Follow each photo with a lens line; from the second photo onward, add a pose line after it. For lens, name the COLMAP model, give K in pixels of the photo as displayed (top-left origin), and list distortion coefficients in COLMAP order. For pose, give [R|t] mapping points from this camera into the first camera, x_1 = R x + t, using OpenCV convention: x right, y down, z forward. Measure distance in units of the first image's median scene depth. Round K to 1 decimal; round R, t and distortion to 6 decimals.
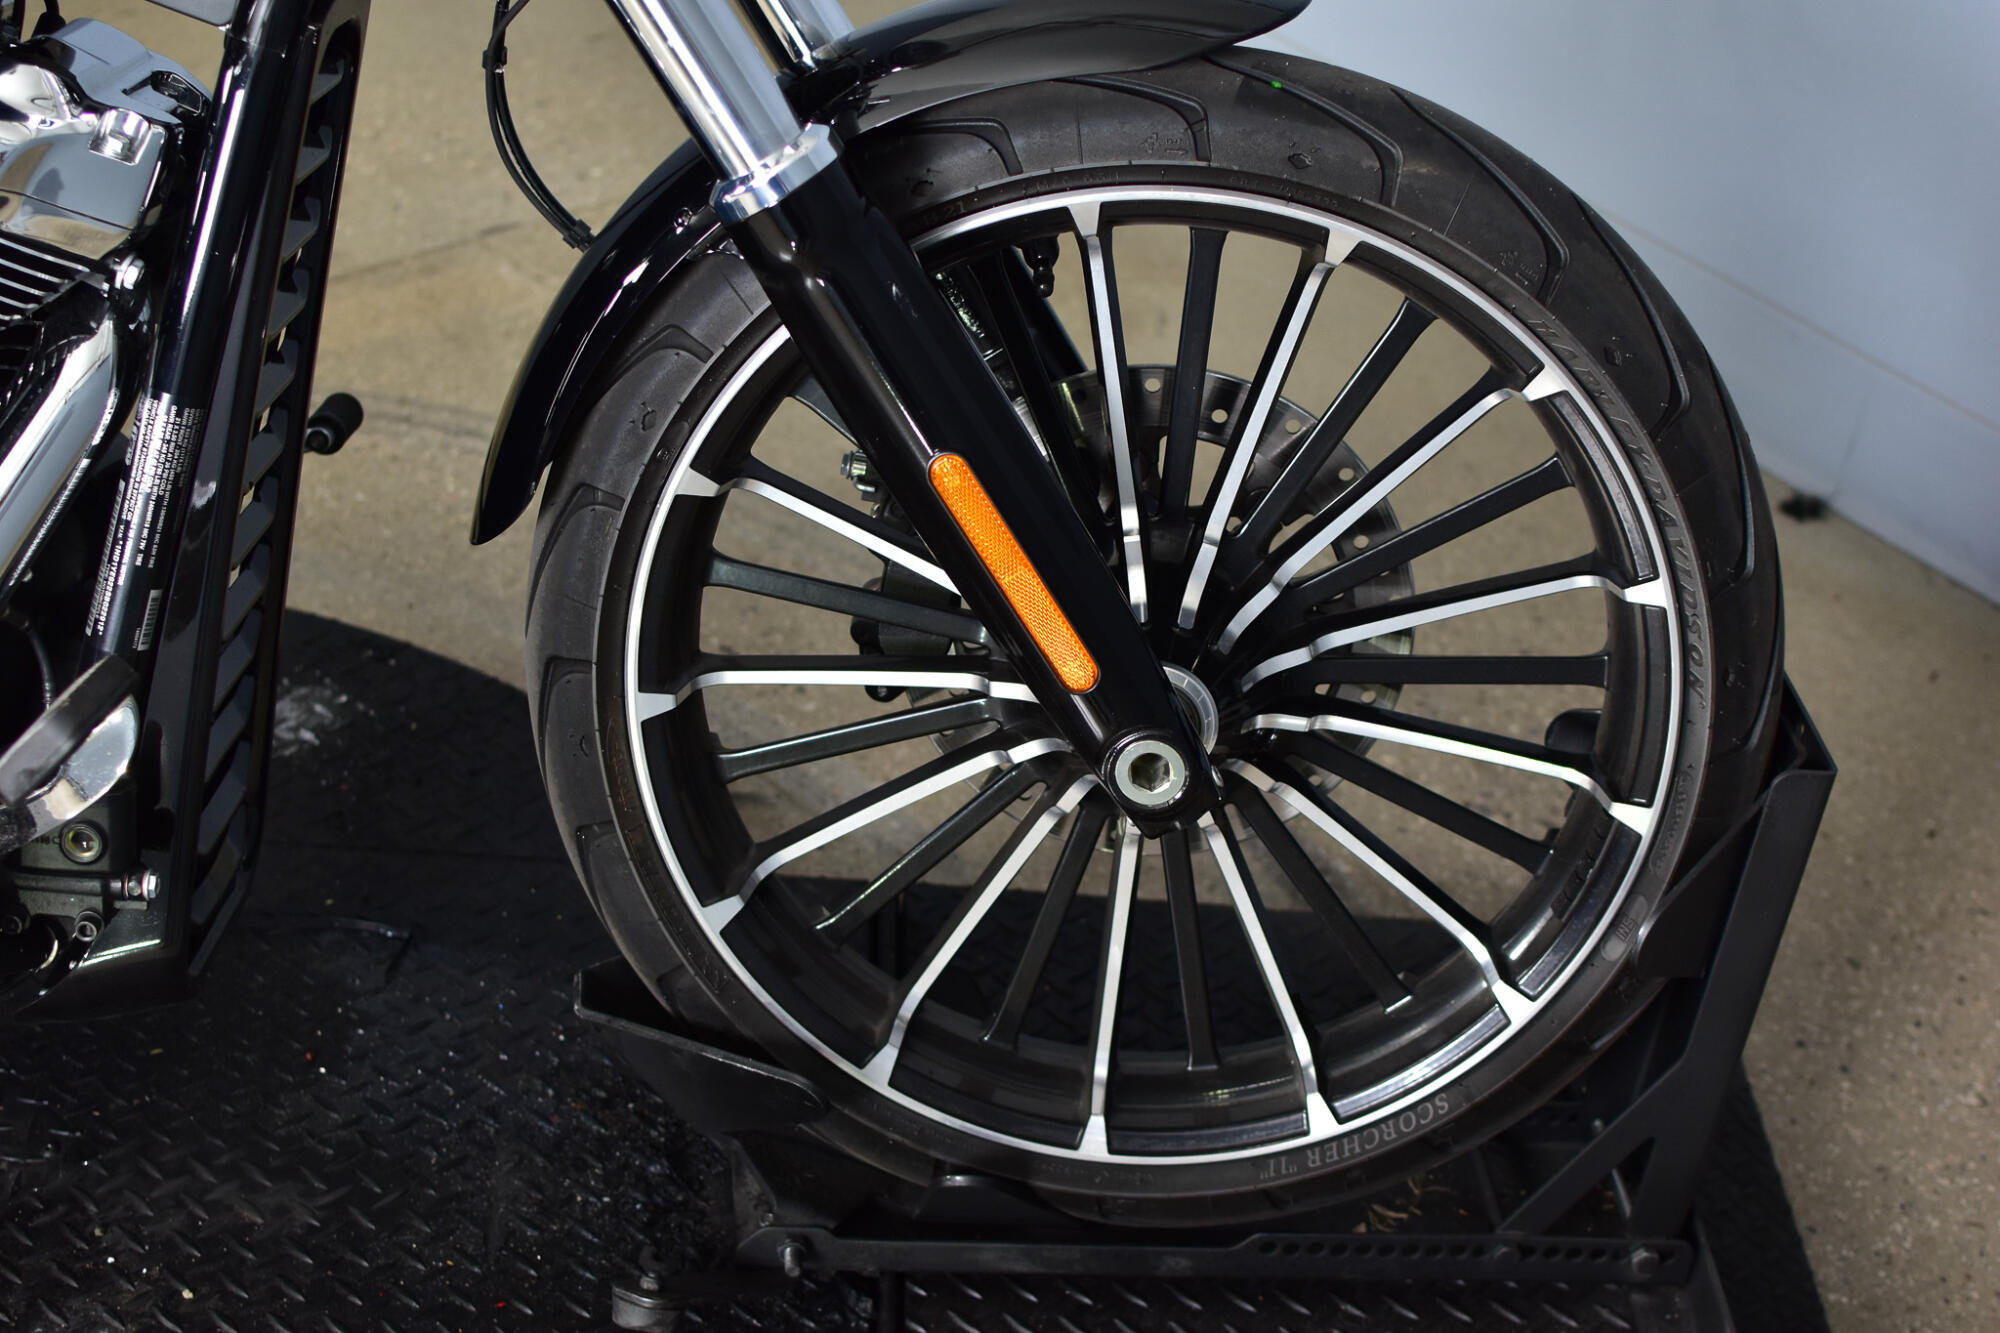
lens RADIAL K [[3030.3, 0, 989.7], [0, 3030.3, 673.0], [0, 0, 1]] dist [-0.165294, 0.000000]
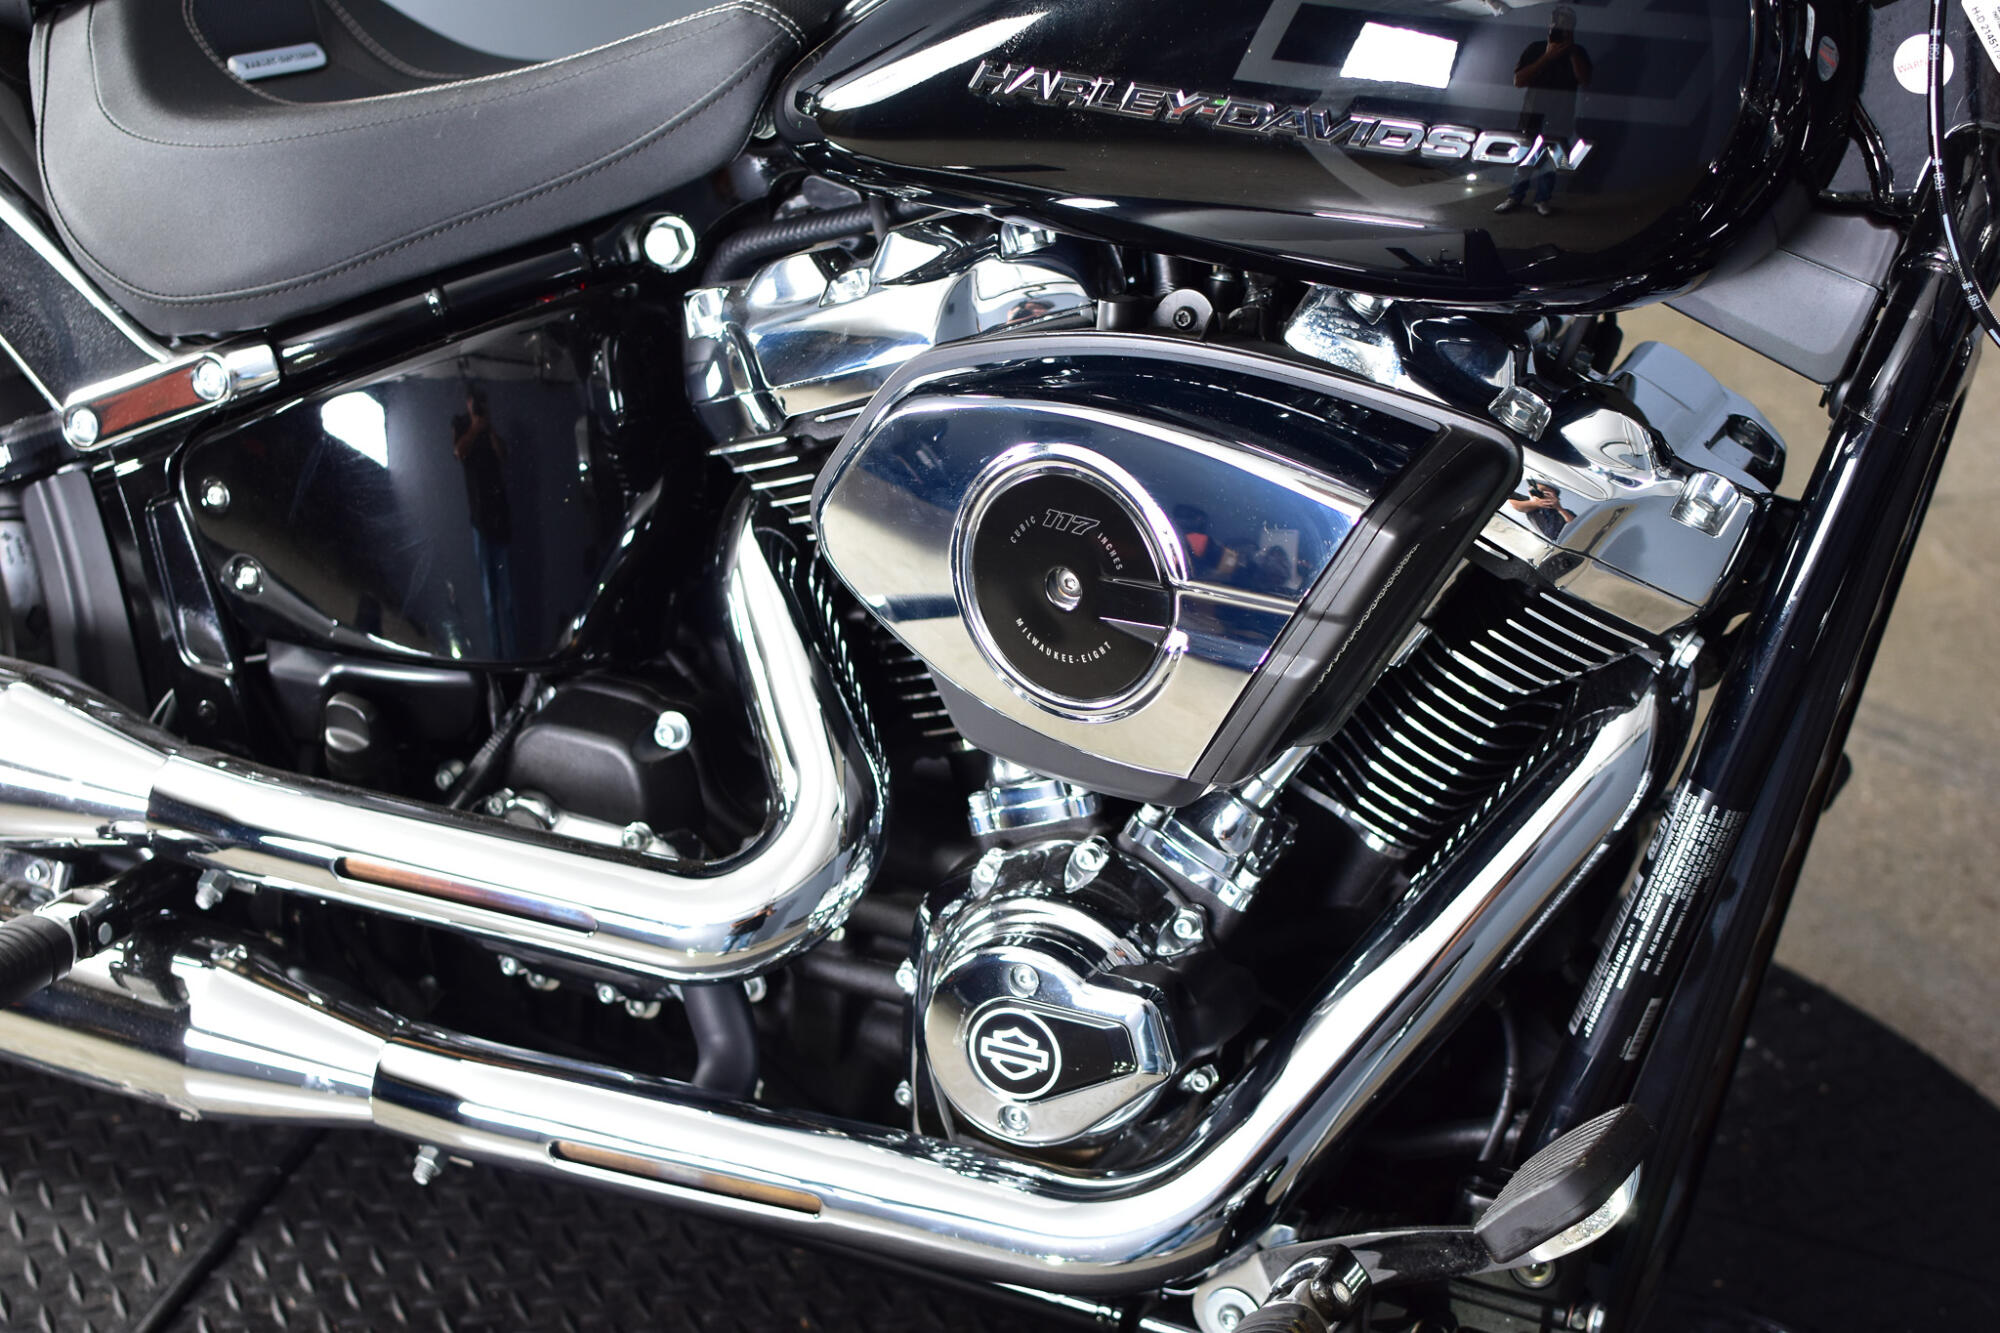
lens RADIAL K [[3030.3, 0, 996.4], [0, 3030.3, 674.1], [0, 0, 1]] dist [-0.165294, 0.000000]
pose [[0.908944, 0.147283, -0.390037, -0.123070], [-0.162577, 0.986676, -0.006290, -0.087043], [0.383913, 0.069129, 0.920778, 0.087664]]
